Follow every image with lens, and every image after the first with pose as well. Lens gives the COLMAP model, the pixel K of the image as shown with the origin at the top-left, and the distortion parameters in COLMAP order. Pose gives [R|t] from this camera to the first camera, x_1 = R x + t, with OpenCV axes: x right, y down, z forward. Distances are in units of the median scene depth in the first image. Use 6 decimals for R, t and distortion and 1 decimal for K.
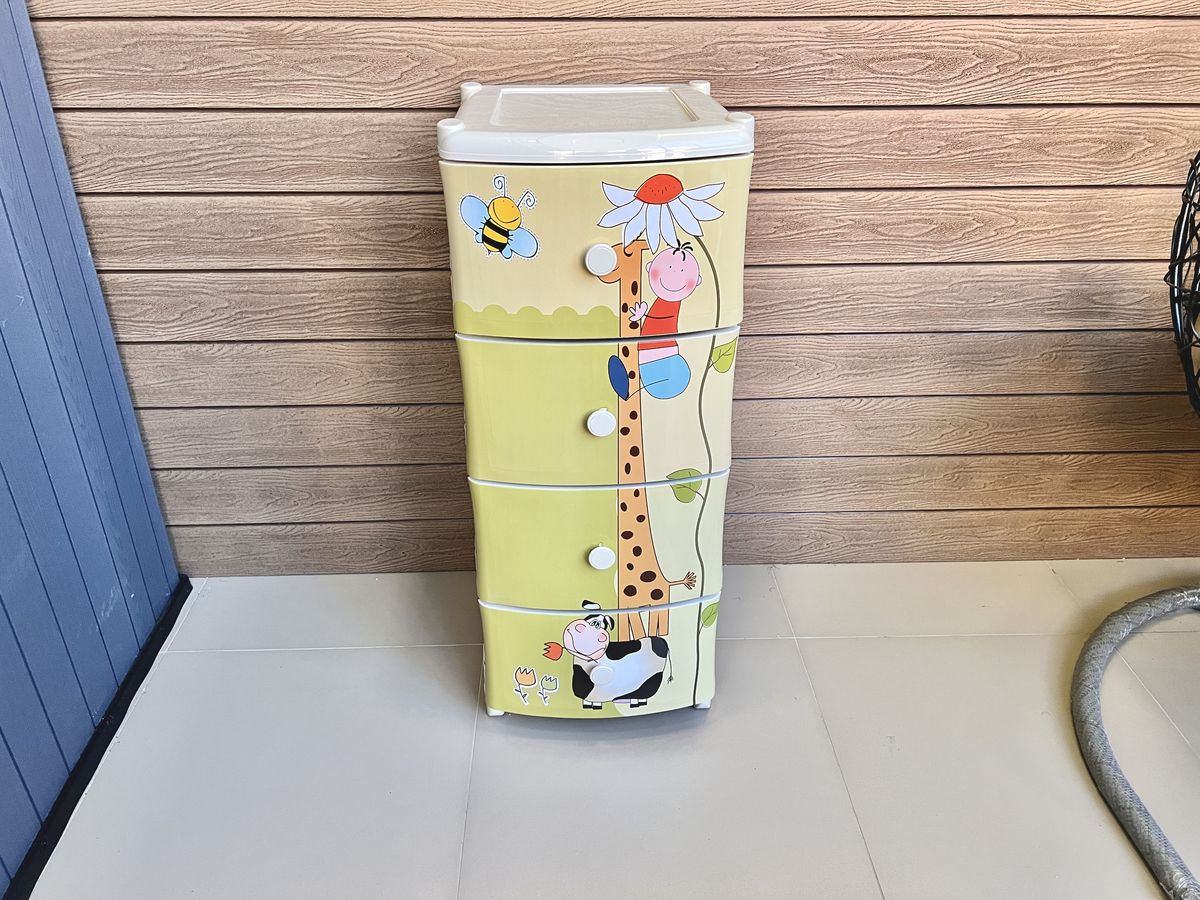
lens RADIAL K [[905.4, 0, 595.3], [0, 905.4, 442.1], [0, 0, 1]] dist [0.044525, -0.052263]
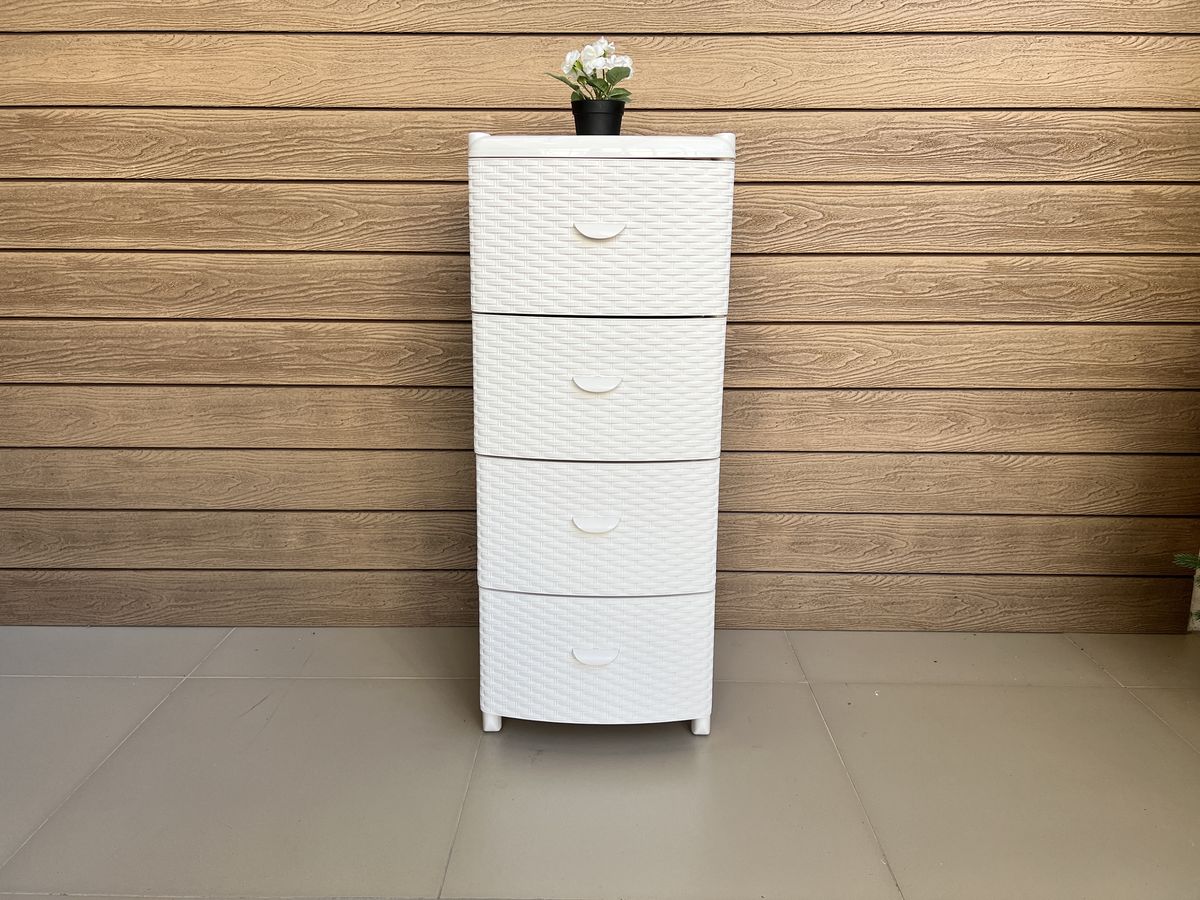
lens RADIAL K [[905.4, 0, 603.6], [0, 905.4, 450.9], [0, 0, 1]] dist [0.044525, -0.052263]
pose [[0.999099, 0.012399, -0.040600, 0.418973], [-0.022969, 0.962195, -0.271391, 0.271250], [0.035700, 0.272079, 0.961613, -0.029917]]
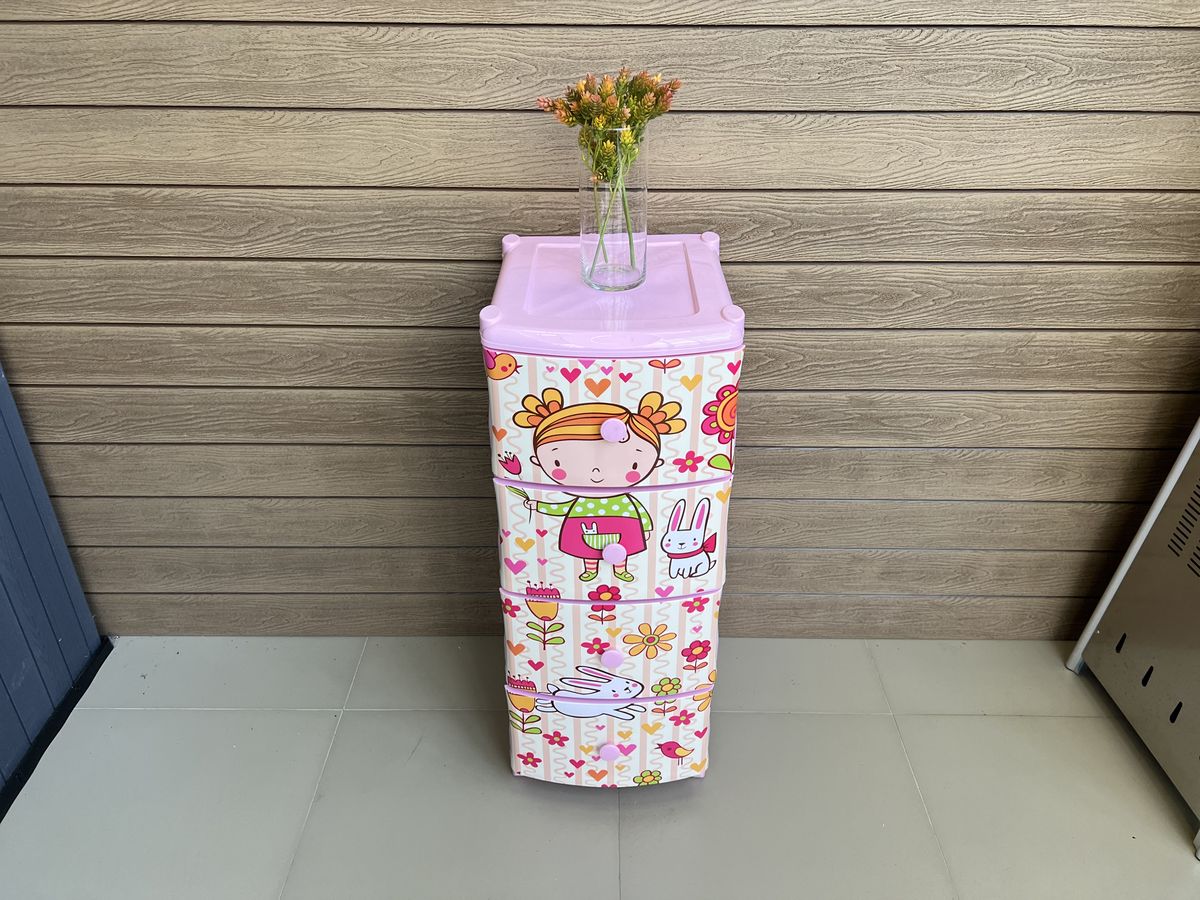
lens RADIAL K [[905.4, 0, 605.4], [0, 905.4, 456.1], [0, 0, 1]] dist [0.044525, -0.052263]
pose [[0.999338, 0.023340, -0.027891, 0.255915], [-0.022390, 0.999175, 0.033878, -0.155878], [0.028659, -0.033231, 0.999037, -0.136292]]
